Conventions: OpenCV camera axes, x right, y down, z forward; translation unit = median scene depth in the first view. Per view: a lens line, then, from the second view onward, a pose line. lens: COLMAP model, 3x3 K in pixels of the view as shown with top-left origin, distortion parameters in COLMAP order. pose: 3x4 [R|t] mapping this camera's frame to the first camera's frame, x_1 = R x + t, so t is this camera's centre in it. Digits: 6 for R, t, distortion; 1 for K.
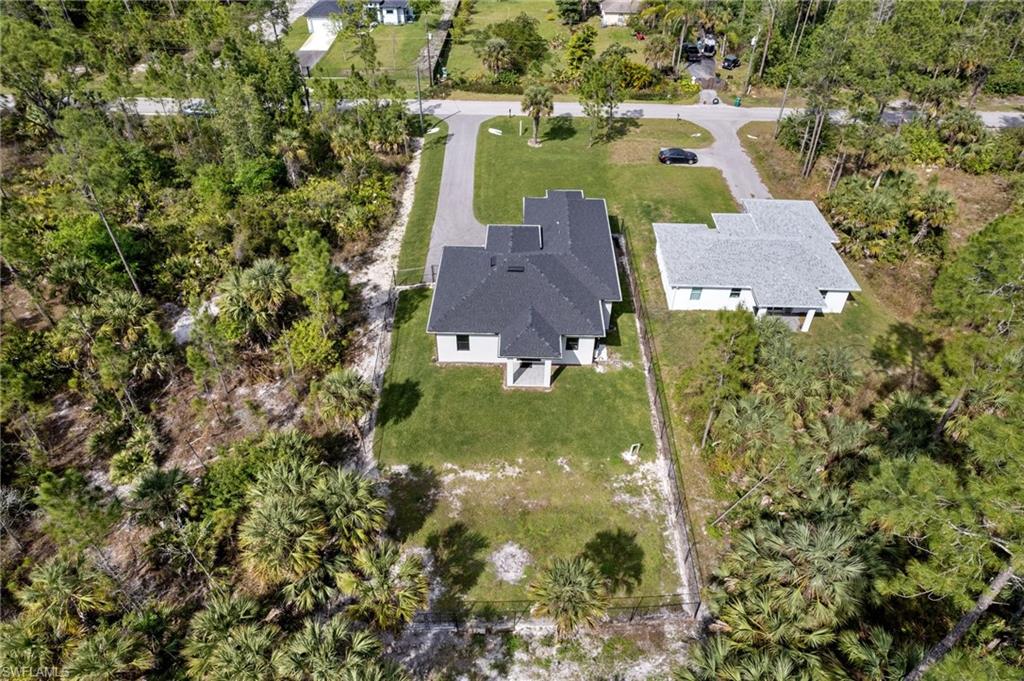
lens RADIAL K [[655.4, 0, 512.0], [0, 655.4, 340.5], [0, 0, 1]] dist [-0.076289, 0.071517]
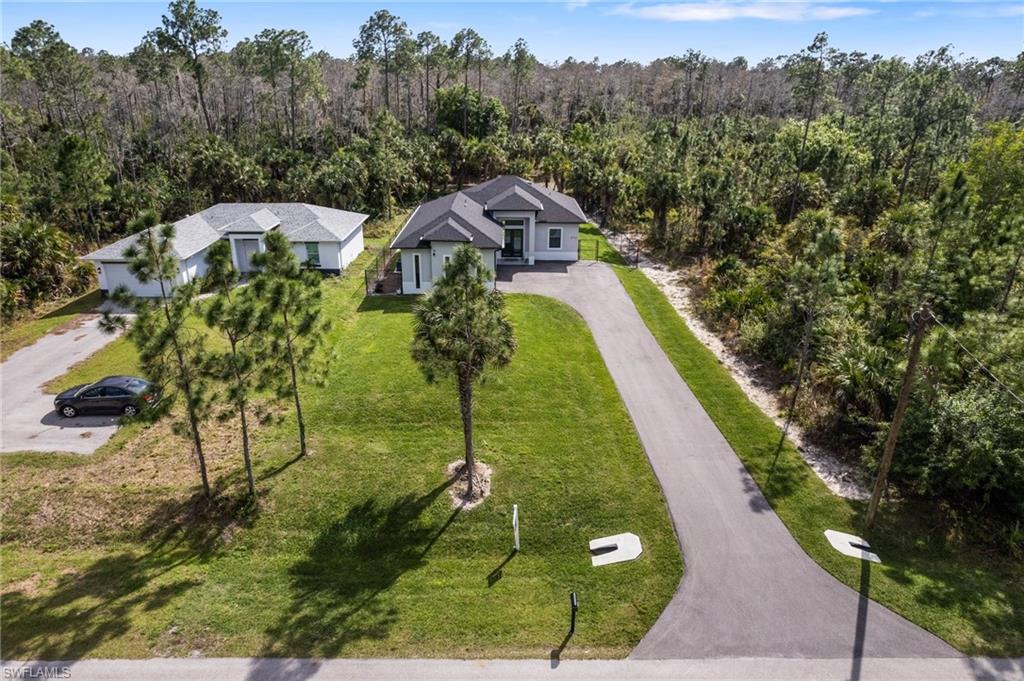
lens RADIAL K [[655.4, 0, 512.0], [0, 655.4, 340.5], [0, 0, 1]] dist [-0.076289, 0.071517]
pose [[-0.999420, -0.002311, -0.033965, 0.035461], [-0.030969, 0.476080, 0.878857, -0.854257], [0.014139, 0.879399, -0.475875, 1.529324]]
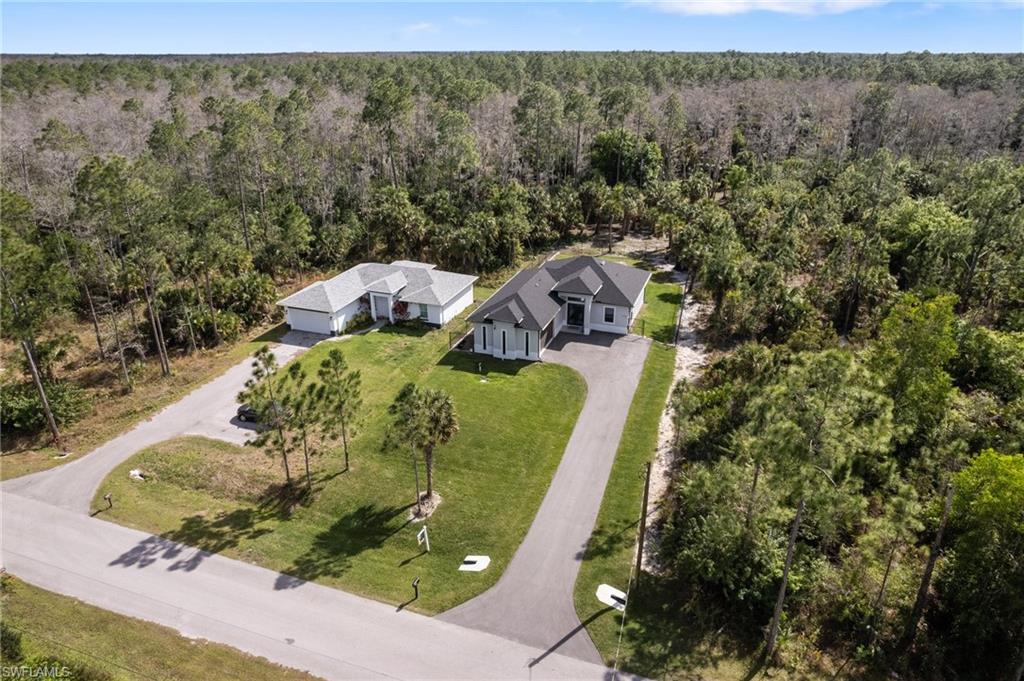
lens RADIAL K [[671.2, 0, 512.0], [0, 671.2, 340.5], [0, 0, 1]] dist [-0.062092, 0.045282]
pose [[-0.949566, -0.130588, 0.285081, -0.235440], [0.197596, 0.456730, 0.867383, -1.147467], [-0.243474, 0.879968, -0.407892, 1.524590]]
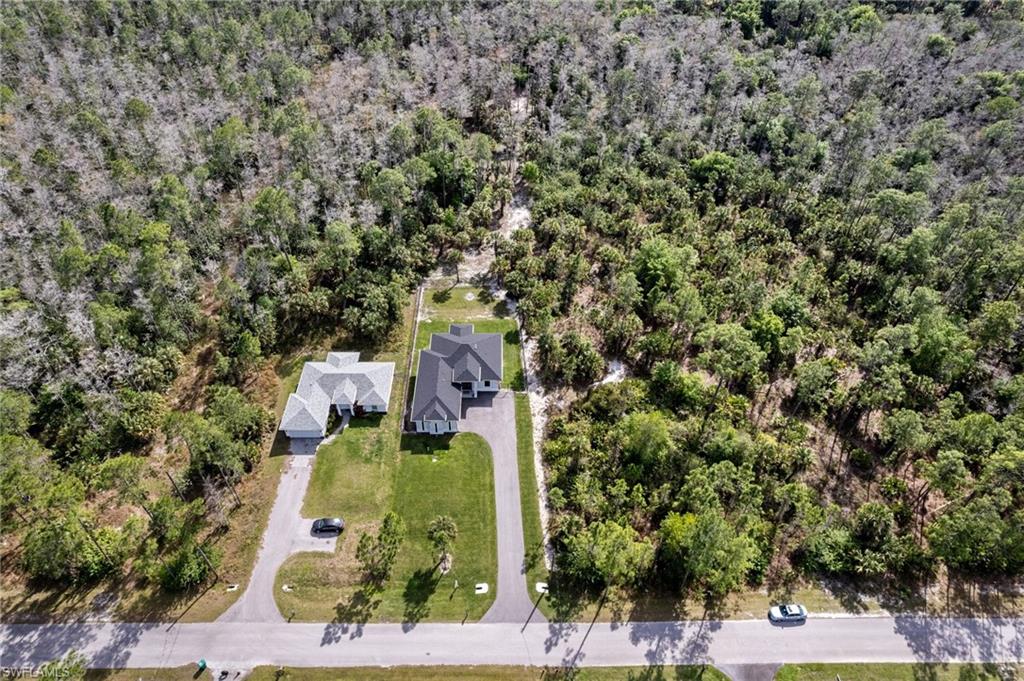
lens RADIAL K [[671.7, 0, 511.8], [0, 671.7, 328.1], [0, 0, 1]] dist [-0.069110, 0.063443]
pose [[-0.999129, 0.009107, -0.040726, -0.050035], [-0.039087, 0.137688, 0.989704, -2.077904], [0.014621, 0.990434, -0.137212, 1.072784]]
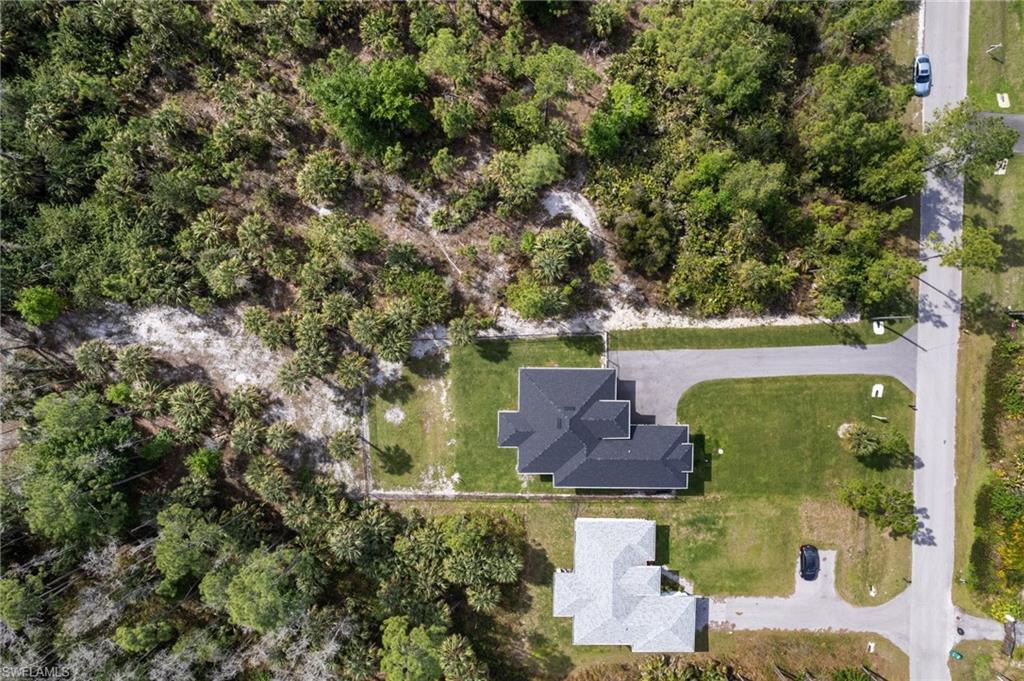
lens RADIAL K [[671.7, 0, 511.8], [0, 671.7, 328.1], [0, 0, 1]] dist [-0.069110, 0.063443]
pose [[0.013307, 0.999813, 0.014018, -0.207793], [-0.656083, -0.001849, 0.754687, -1.042130], [0.754571, -0.019239, 0.655936, -0.114324]]
